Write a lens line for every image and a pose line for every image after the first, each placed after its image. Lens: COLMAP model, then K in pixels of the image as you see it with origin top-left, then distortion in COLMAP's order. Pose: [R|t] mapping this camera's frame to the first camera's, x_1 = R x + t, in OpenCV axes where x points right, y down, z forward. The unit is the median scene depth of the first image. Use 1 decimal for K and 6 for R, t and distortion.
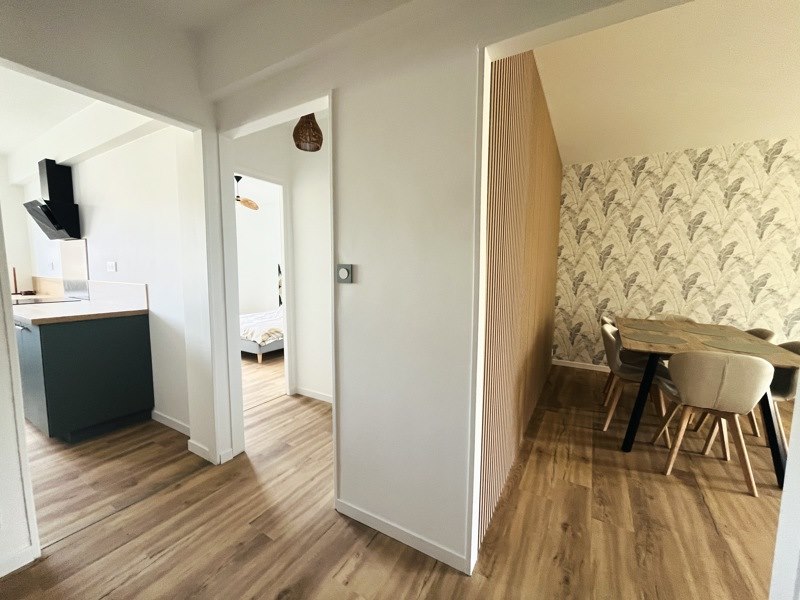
lens RADIAL K [[328.7, 0, 400.0], [0, 328.7, 300.0], [0, 0, 1]] dist [-0.001335, 0.000261]
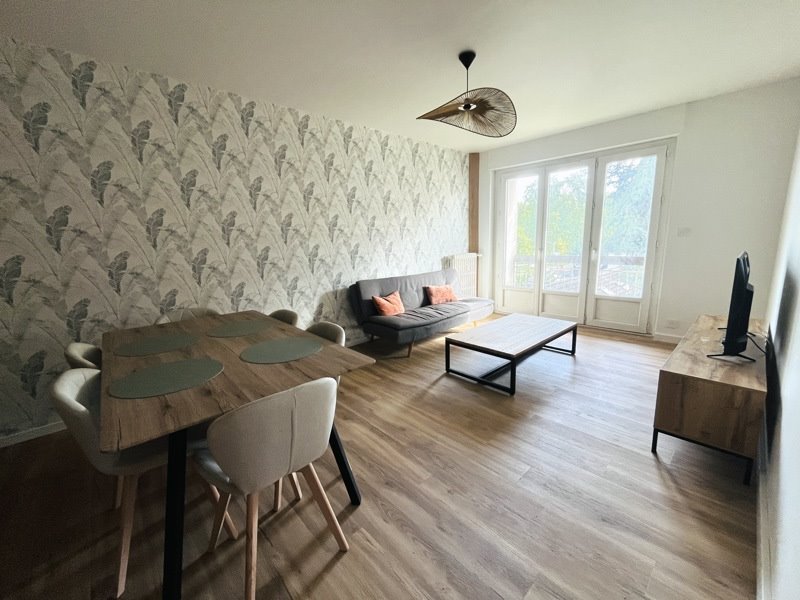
lens RADIAL K [[328.7, 0, 400.0], [0, 328.7, 300.0], [0, 0, 1]] dist [-0.001335, 0.000261]
pose [[0.288209, -0.193684, 0.937775, 0.417719], [0.126448, 0.978452, 0.163223, -0.050634], [-0.949182, 0.071537, 0.306490, 0.487236]]
